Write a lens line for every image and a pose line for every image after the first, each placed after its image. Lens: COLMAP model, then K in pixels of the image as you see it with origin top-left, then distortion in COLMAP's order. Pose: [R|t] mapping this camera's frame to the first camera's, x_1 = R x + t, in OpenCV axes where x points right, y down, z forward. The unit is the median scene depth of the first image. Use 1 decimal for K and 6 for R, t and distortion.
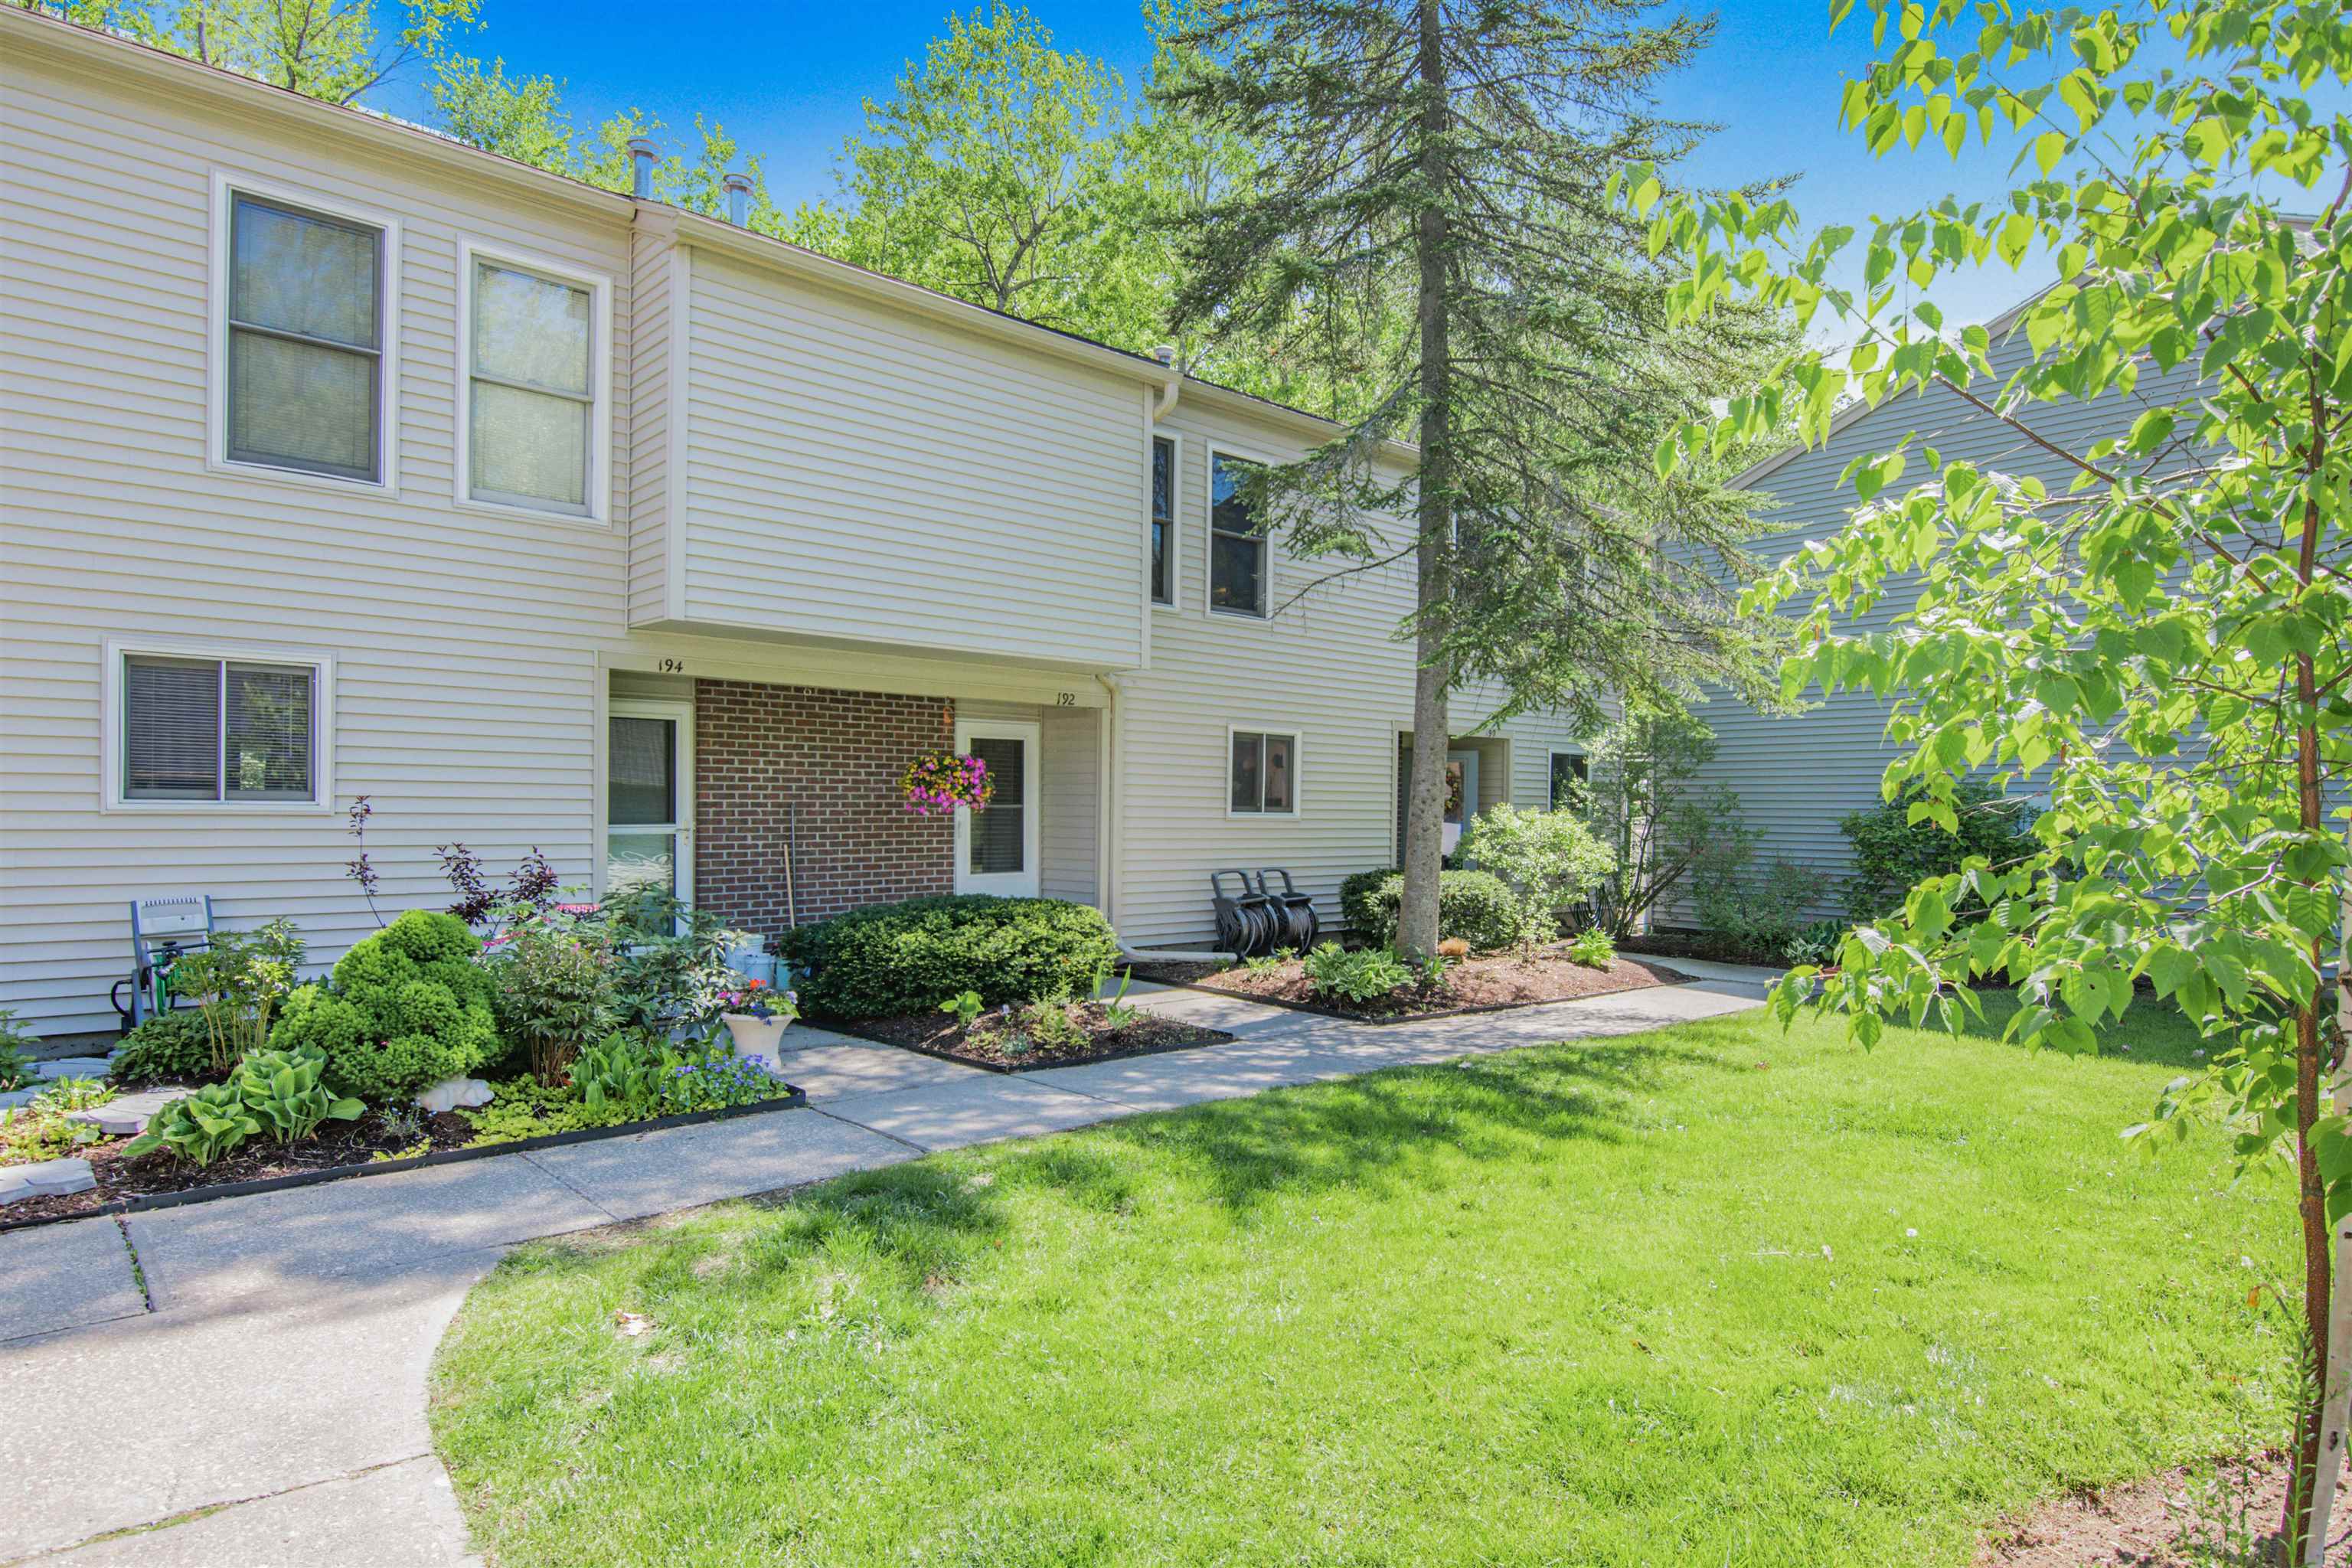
lens RADIAL K [[1234.1, 0, 1175.2], [0, 1234.1, 792.9], [0, 0, 1]] dist [0.001428, -0.002256]
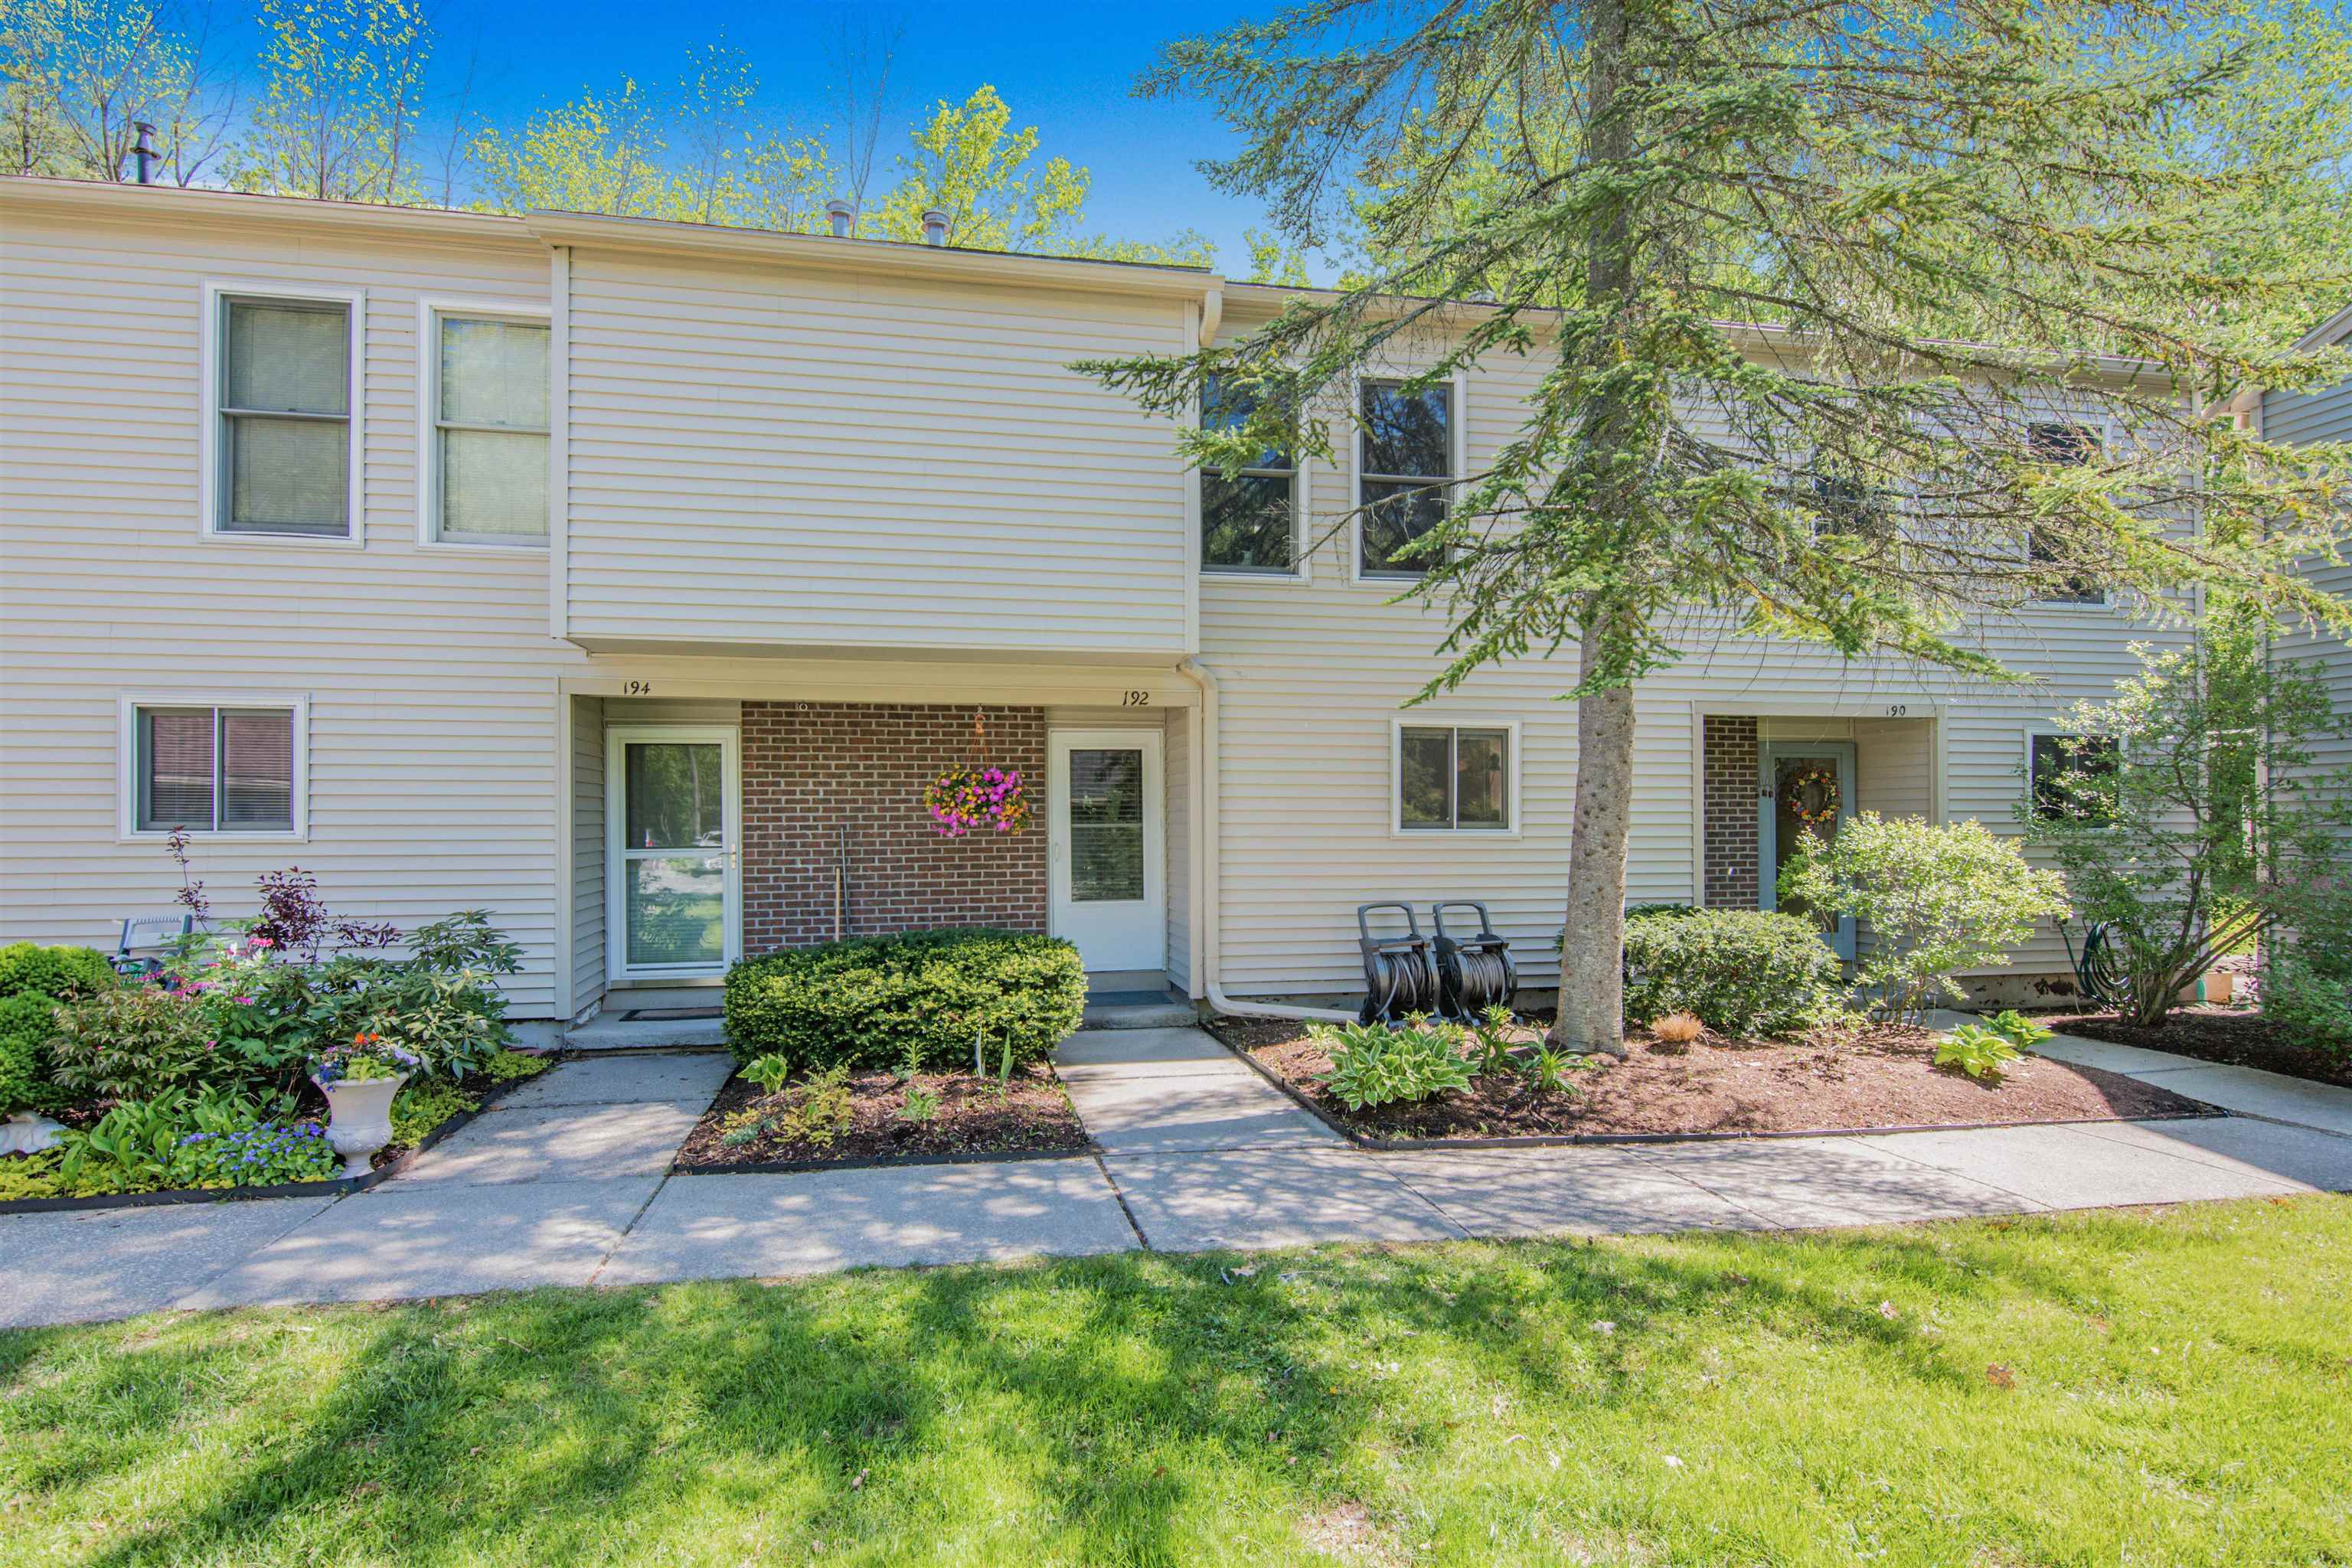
lens RADIAL K [[1098.1, 0, 1176.3], [0, 1098.1, 798.4], [0, 0, 1]] dist [0.005806, -0.000370]
pose [[0.857324, -0.024233, -0.514206, 0.422214], [0.017814, 0.999690, -0.017412, 0.008271], [0.514468, 0.005767, 0.857490, 0.486615]]
